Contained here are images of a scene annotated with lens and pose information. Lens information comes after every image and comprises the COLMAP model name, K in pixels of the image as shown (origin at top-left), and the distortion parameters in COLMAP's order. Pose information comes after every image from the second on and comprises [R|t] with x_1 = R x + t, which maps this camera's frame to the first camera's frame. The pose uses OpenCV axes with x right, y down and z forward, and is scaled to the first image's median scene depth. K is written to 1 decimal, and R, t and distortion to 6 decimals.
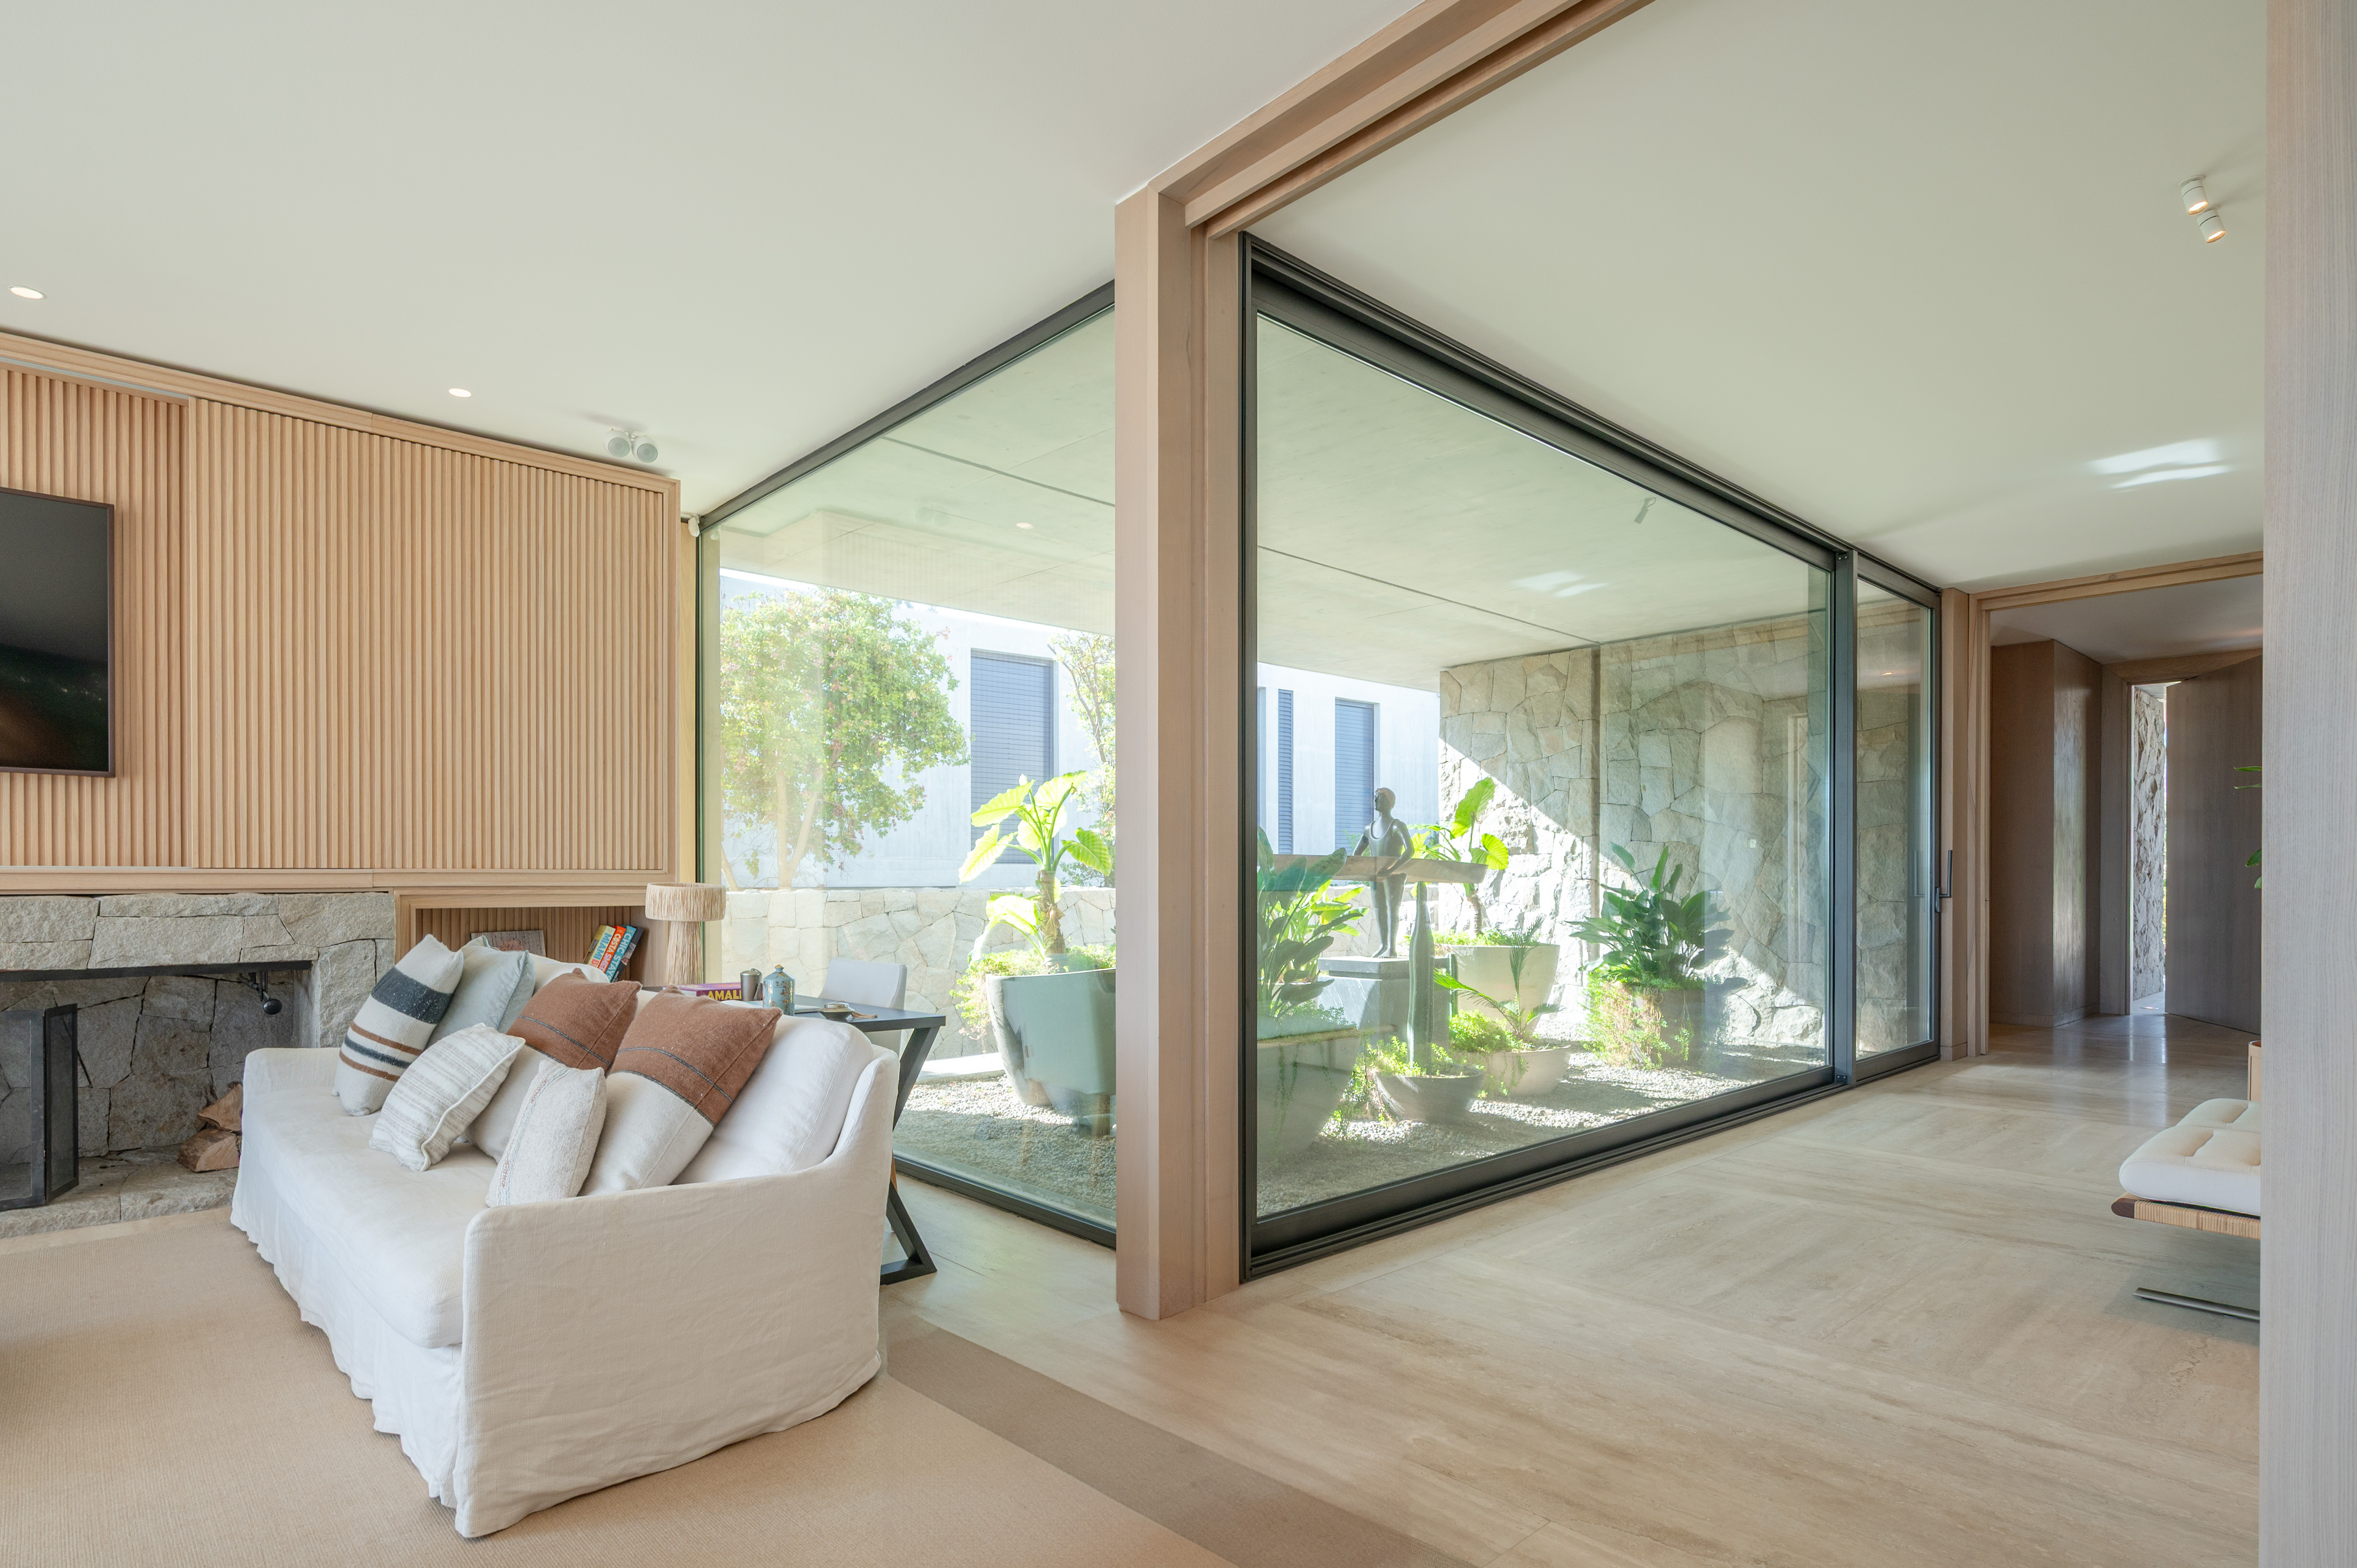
lens RADIAL K [[1221.4, 0, 1147.1], [0, 1221.4, 880.9], [0, 0, 1]] dist [0.001679, 0.000322]
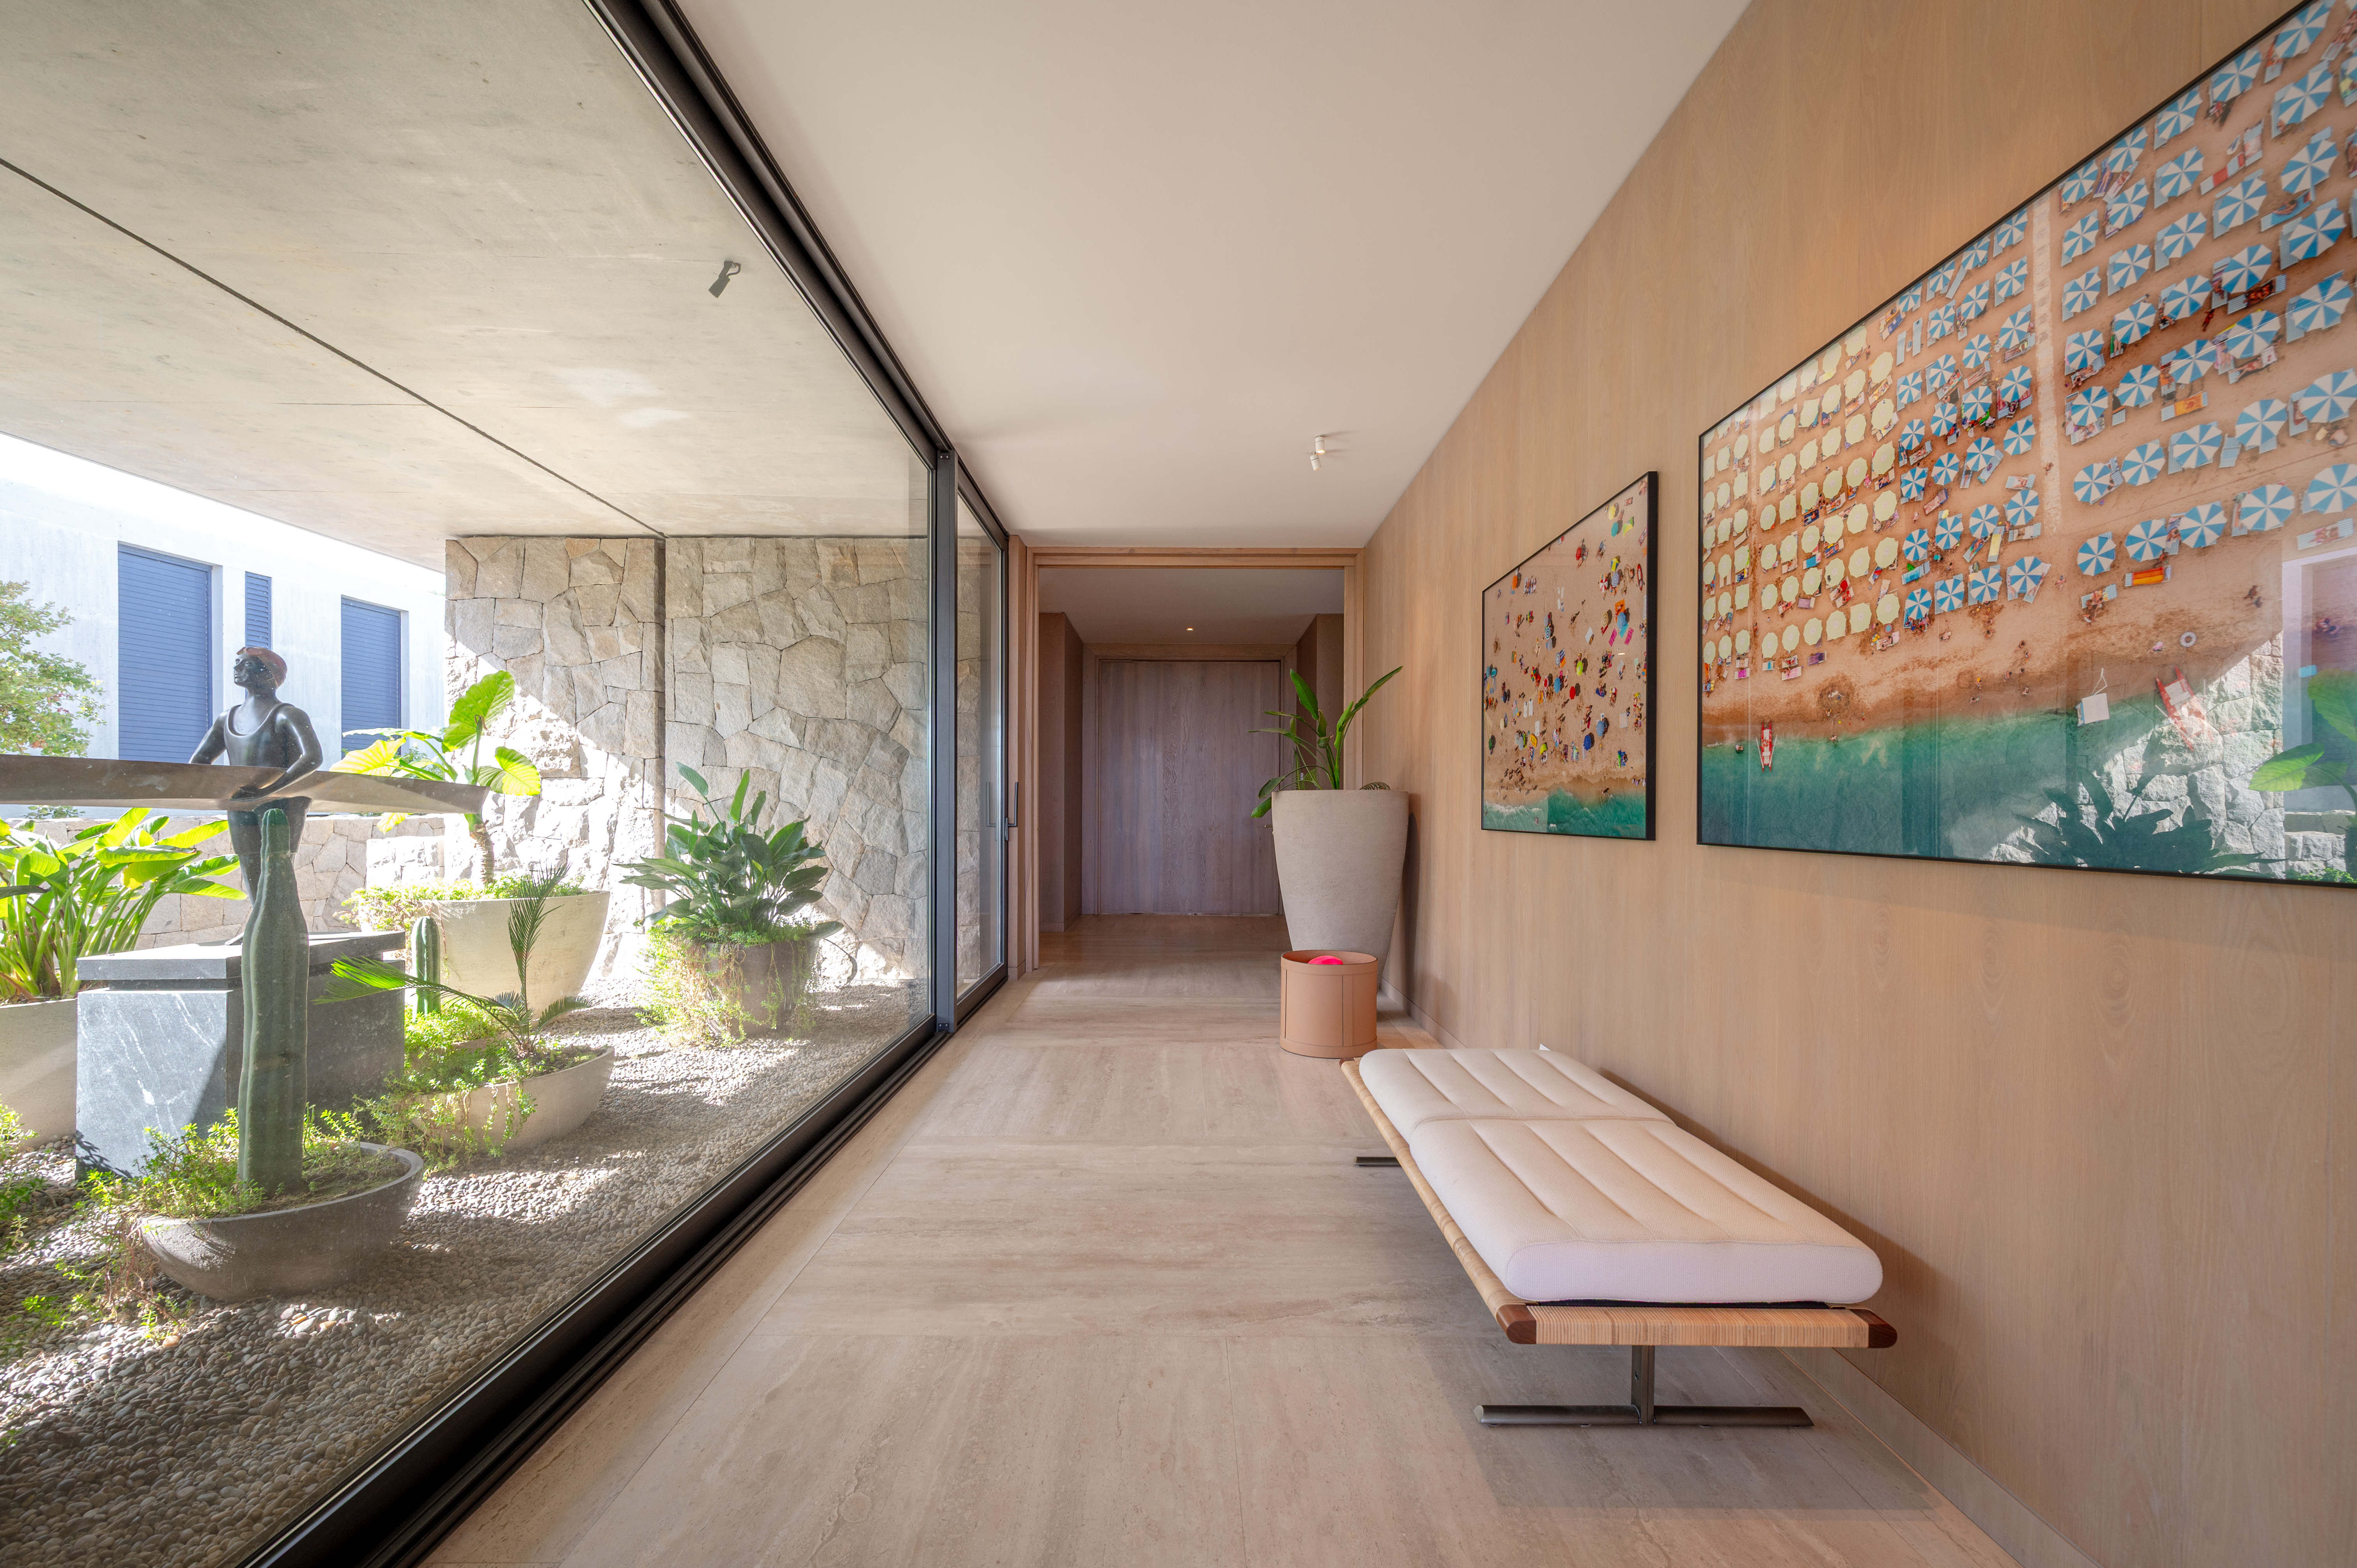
lens RADIAL K [[972.3, 0, 1185.0], [0, 972.3, 817.1], [0, 0, 1]] dist [0.002436, 0.000023]
pose [[0.668645, -0.003173, 0.743575, 0.123404], [-0.000859, 0.999987, 0.005039, 0.000737], [-0.743581, -0.004007, 0.668633, 0.315374]]
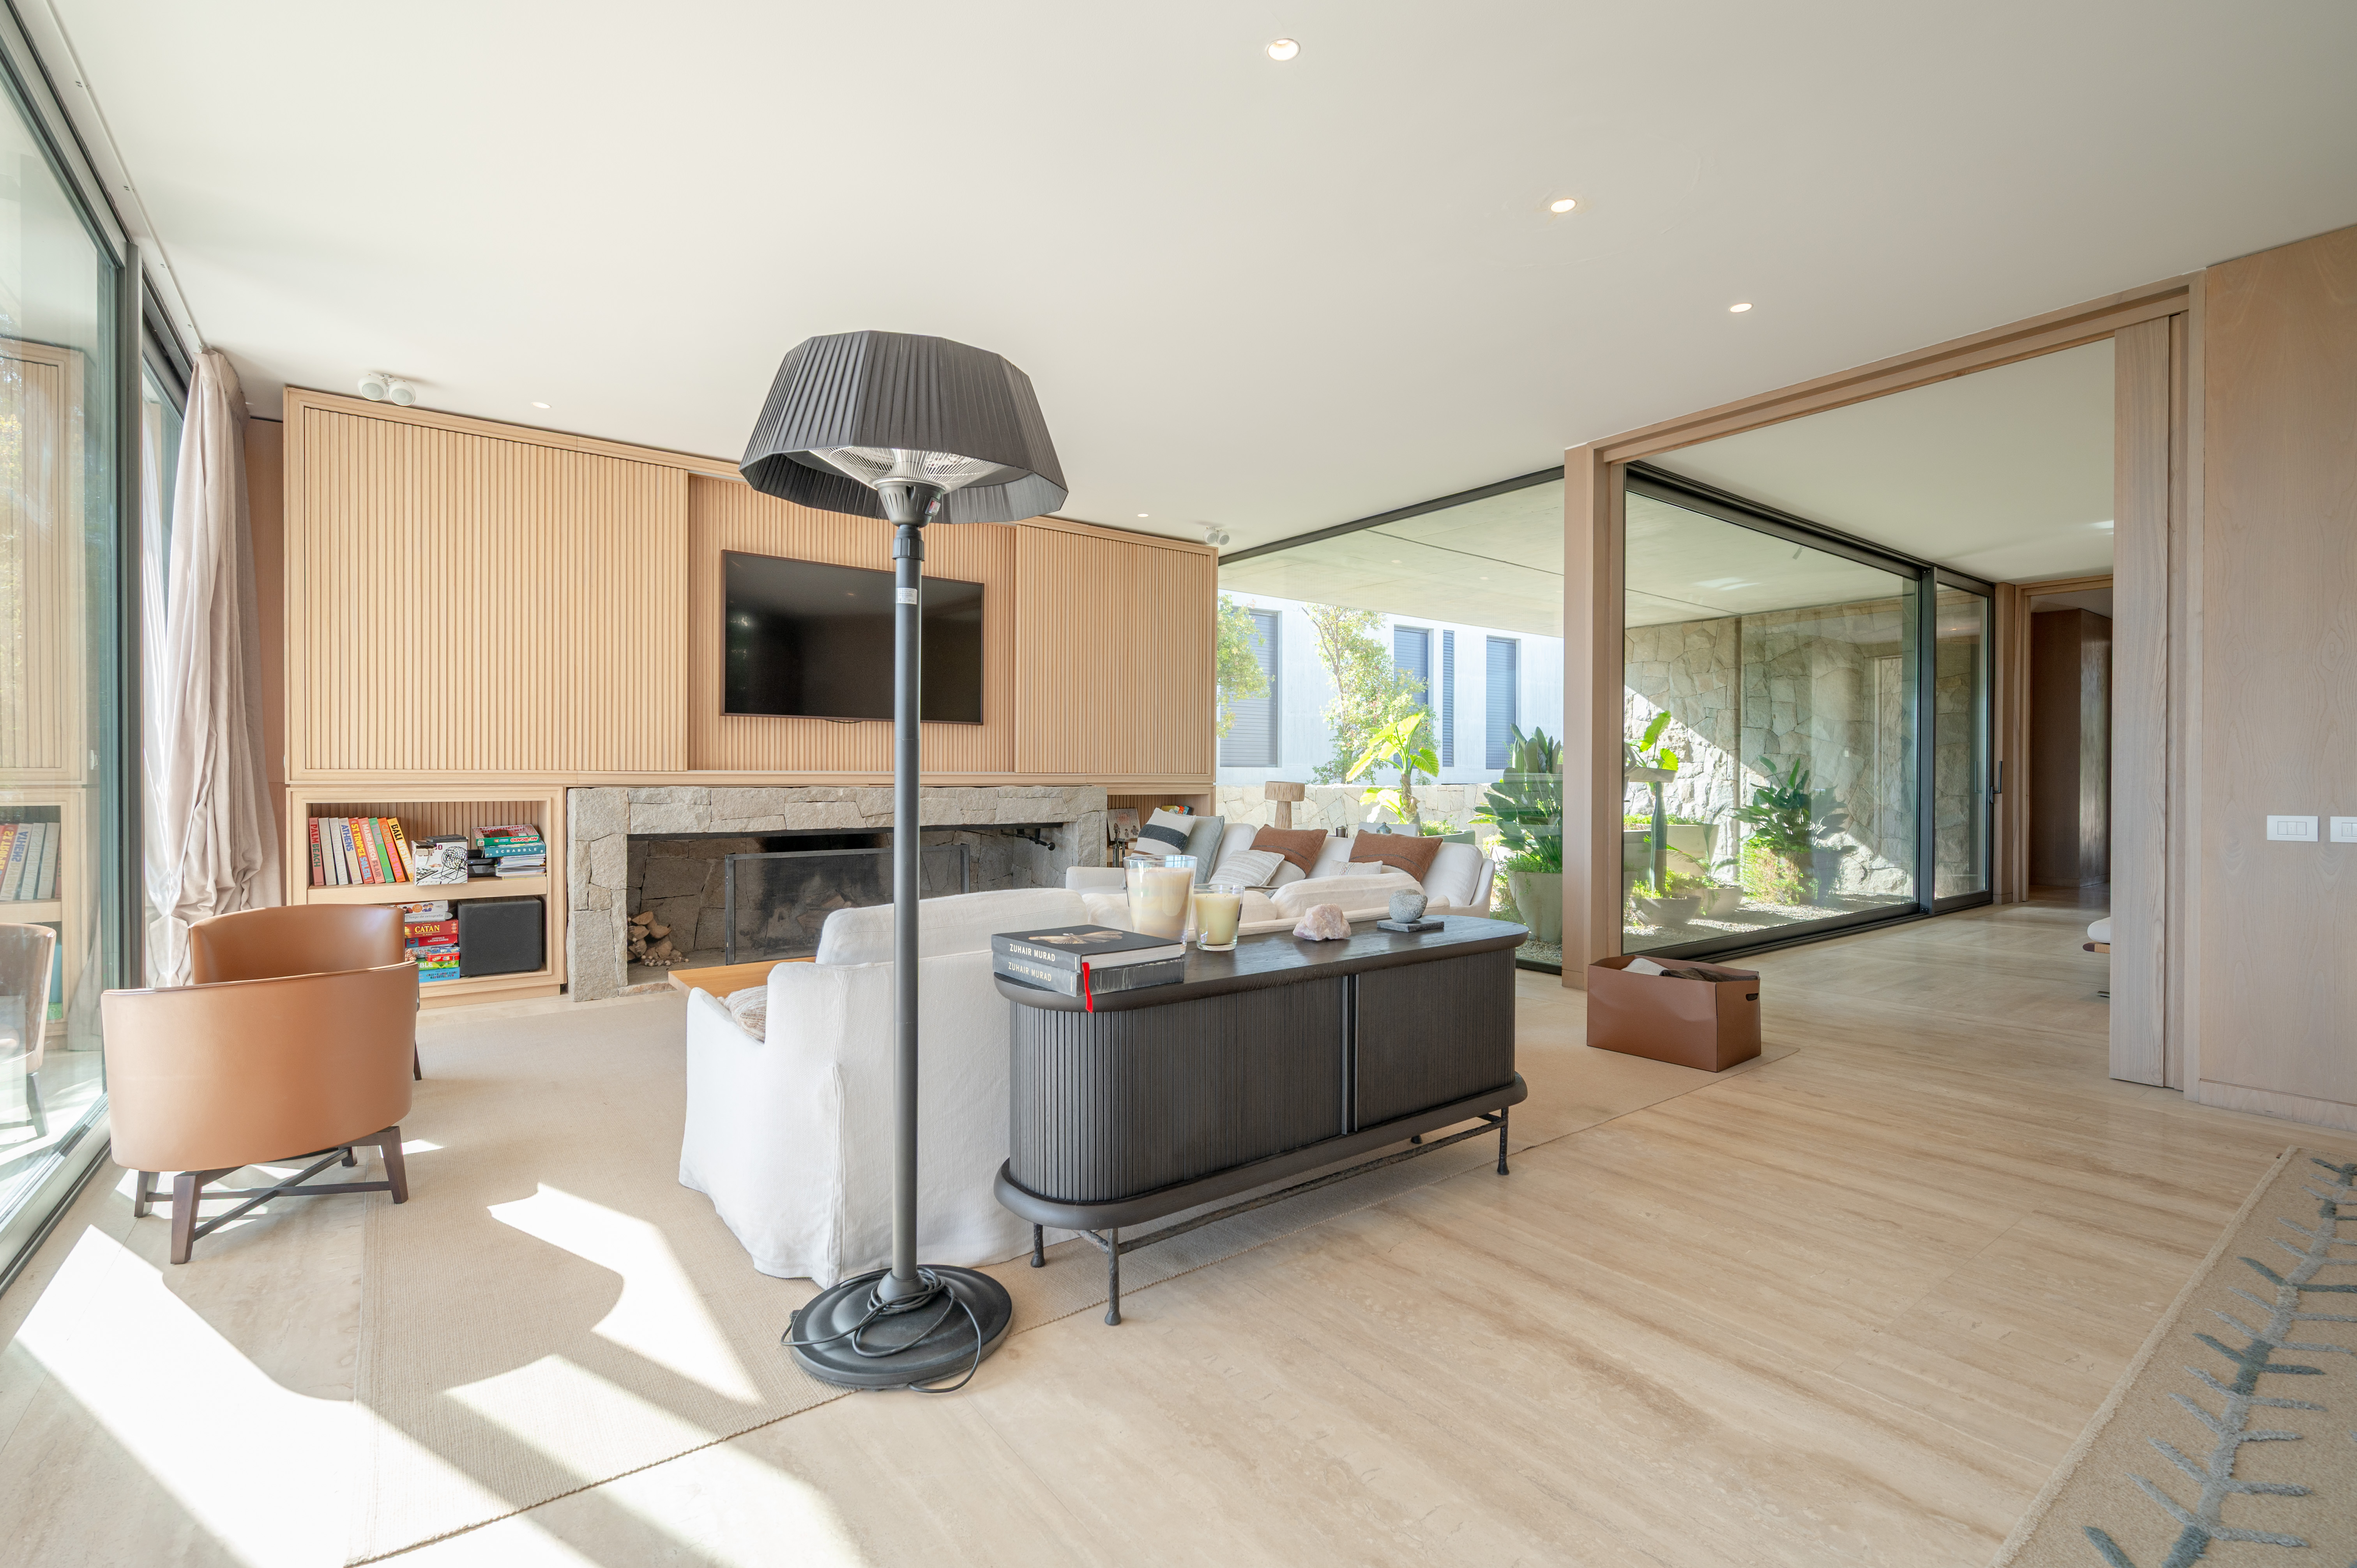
lens RADIAL K [[1051.4, 0, 1178.5], [0, 1051.4, 784.0], [0, 0, 1]] dist [-0.001982, -0.000330]
pose [[0.996325, 0.002279, -0.085624, -0.209299], [-0.002020, 0.999993, 0.003106, 0.000770], [0.085630, -0.002921, 0.996323, -0.326304]]
